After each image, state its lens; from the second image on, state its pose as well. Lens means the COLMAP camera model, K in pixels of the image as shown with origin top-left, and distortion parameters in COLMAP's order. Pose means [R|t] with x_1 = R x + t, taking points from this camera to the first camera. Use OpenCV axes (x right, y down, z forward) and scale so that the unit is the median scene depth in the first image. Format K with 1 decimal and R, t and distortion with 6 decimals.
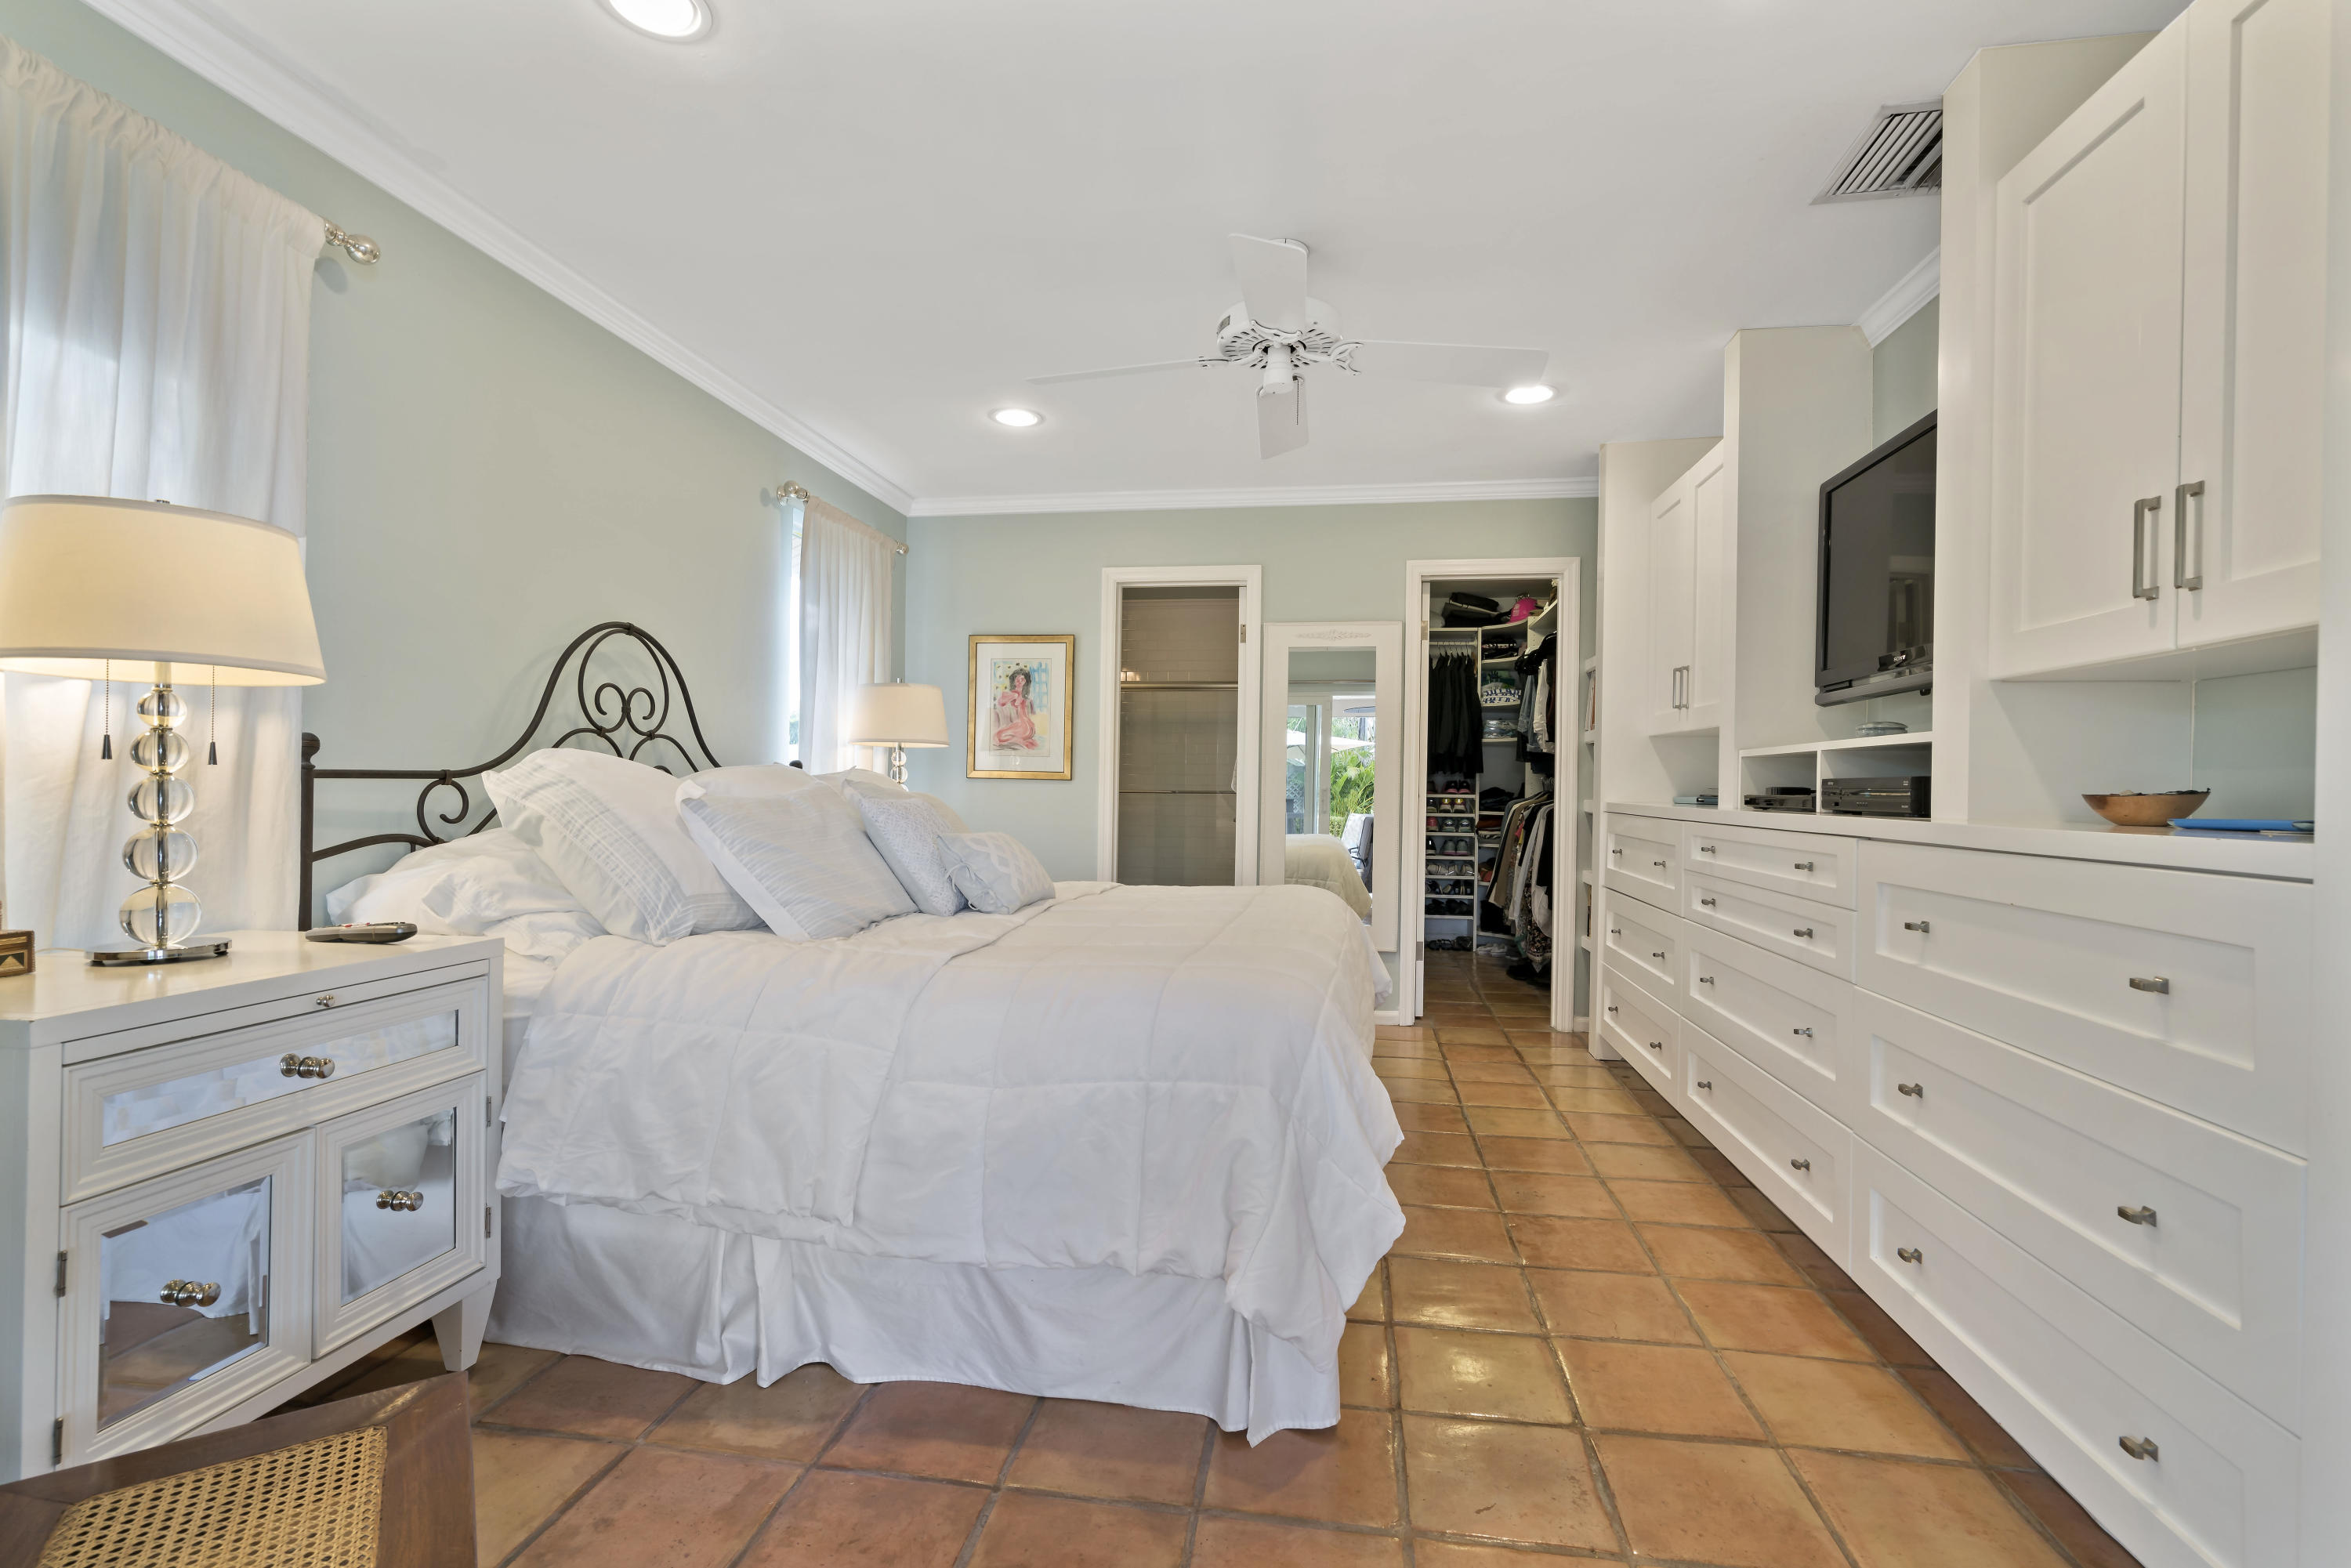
lens RADIAL K [[1066.7, 0, 1185.9], [0, 1066.7, 786.1], [0, 0, 1]] dist [-0.006547, 0.005213]
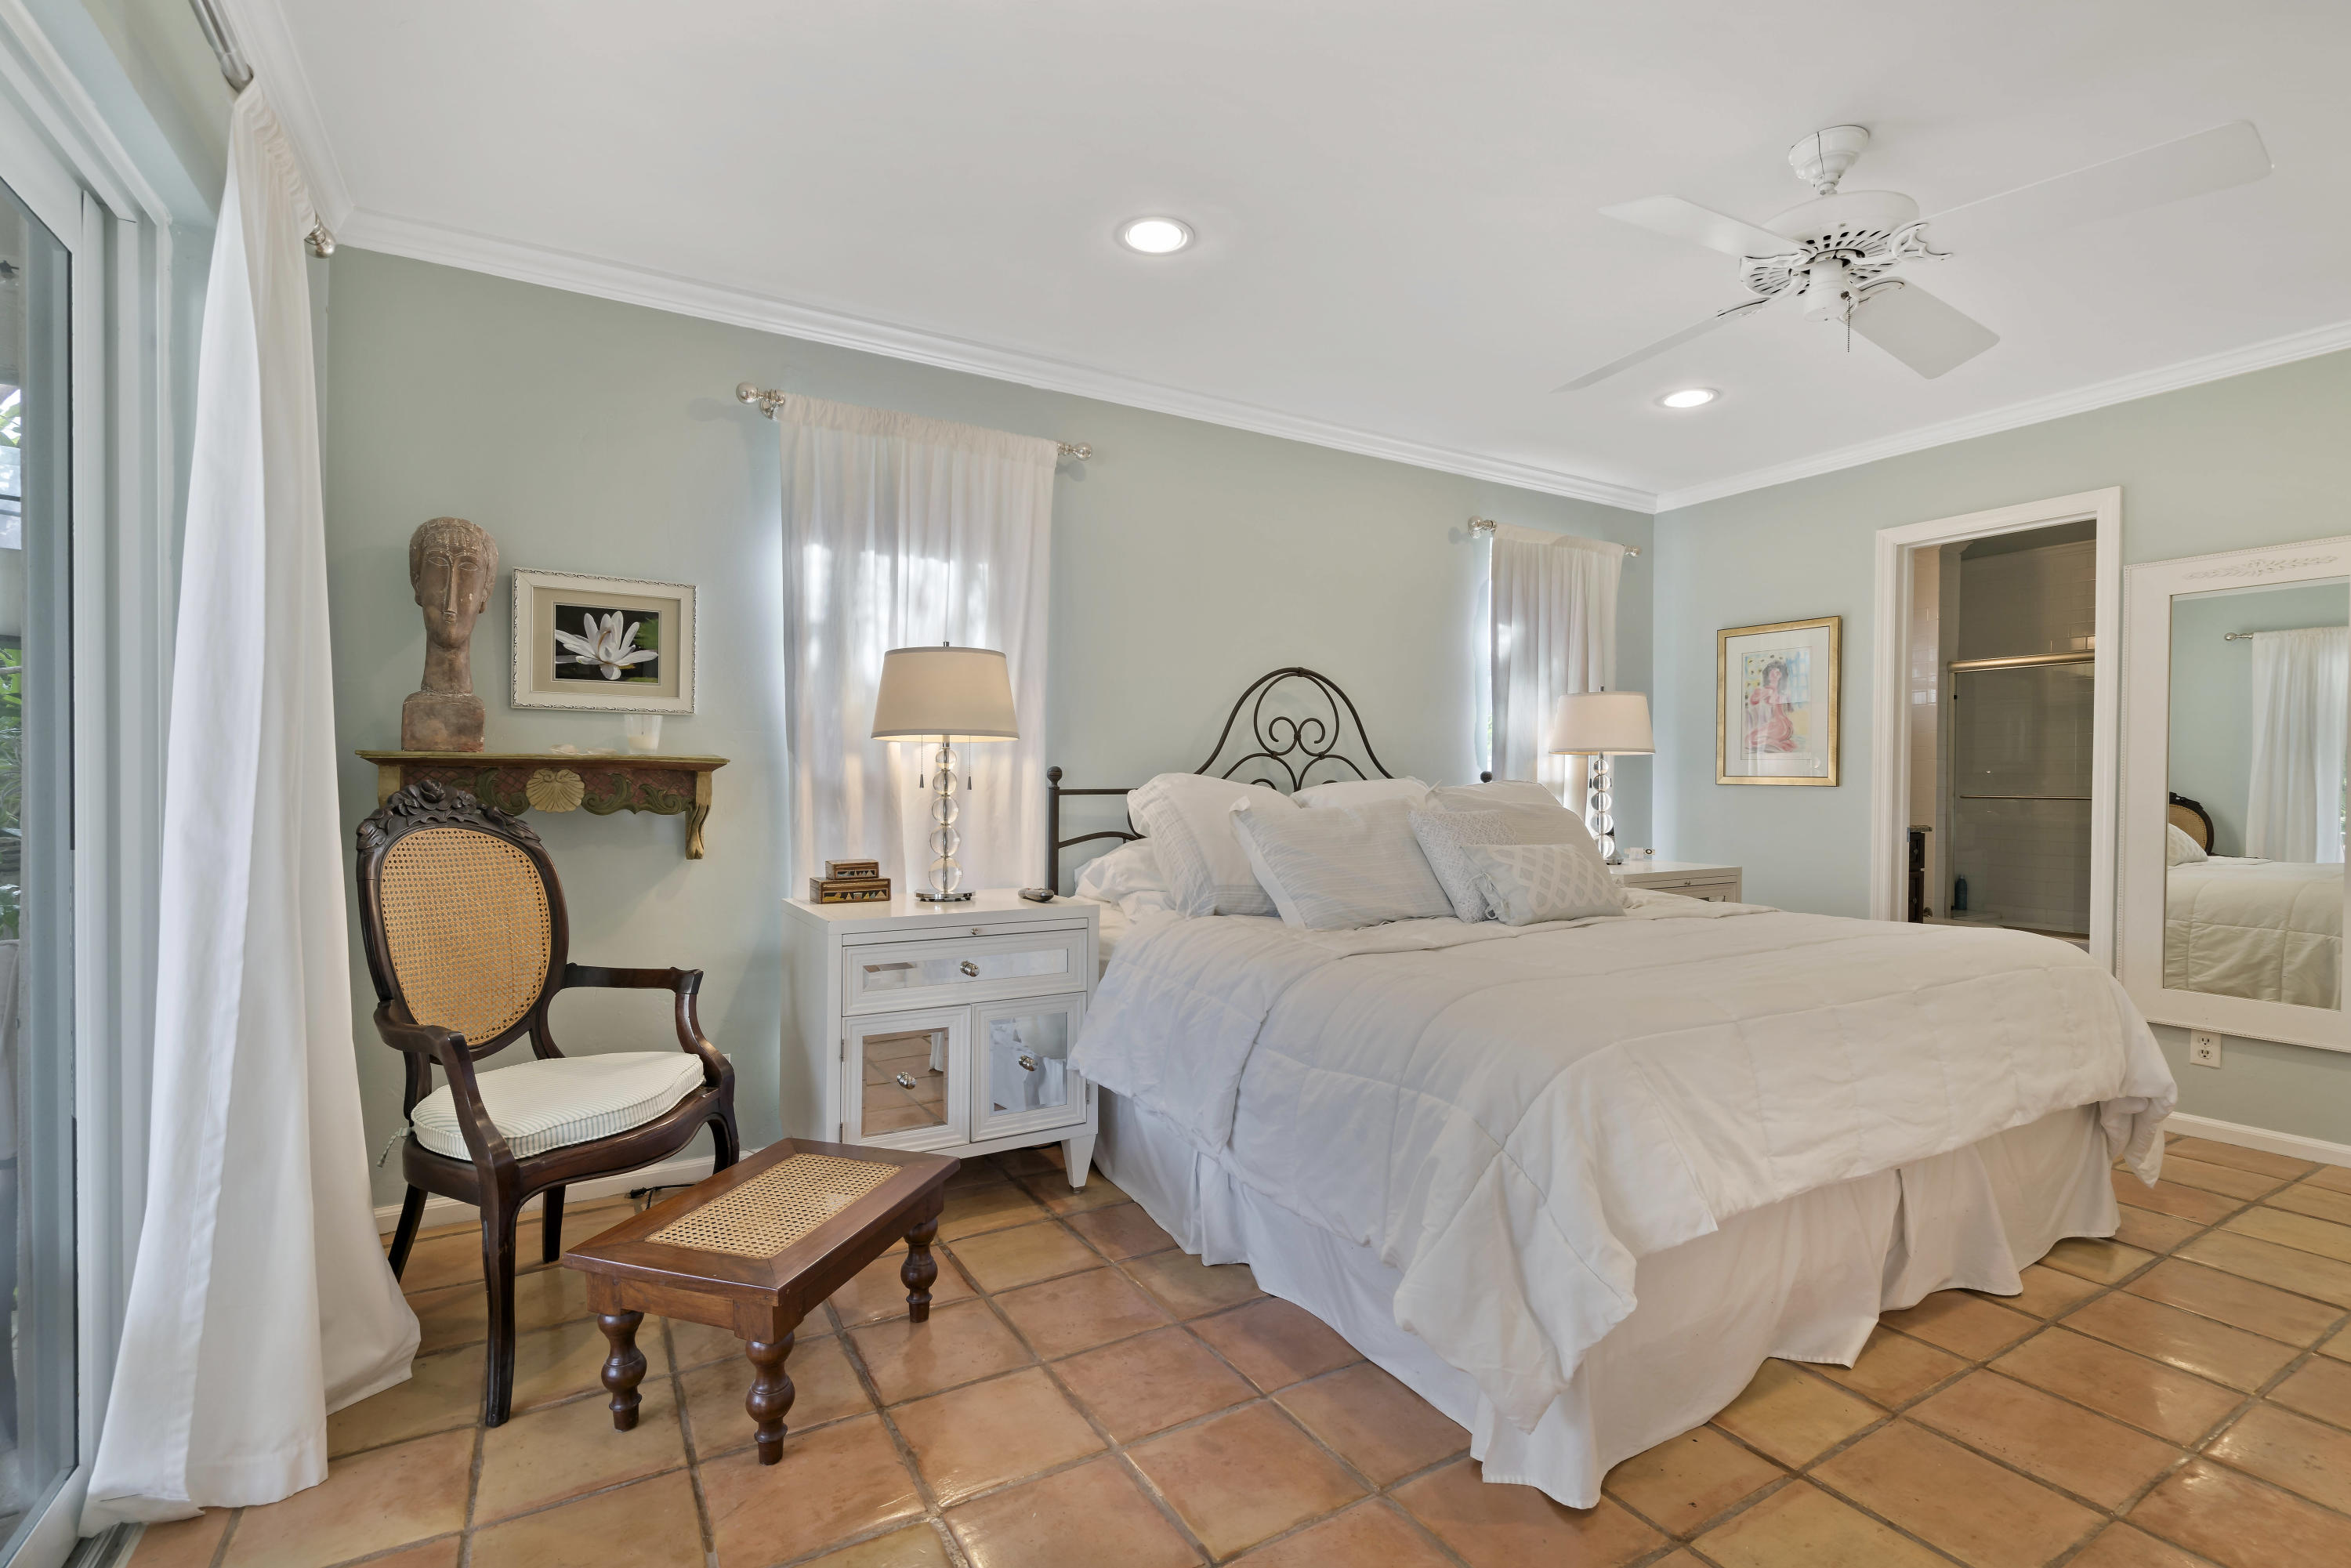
lens RADIAL K [[1066.7, 0, 1174.1], [0, 1066.7, 784.0], [0, 0, 1]] dist [-0.006547, 0.005213]
pose [[0.639404, -0.005697, -0.768850, 0.497596], [0.004751, 0.999983, -0.003459, -0.017001], [0.768856, -0.001441, 0.639420, 0.117193]]
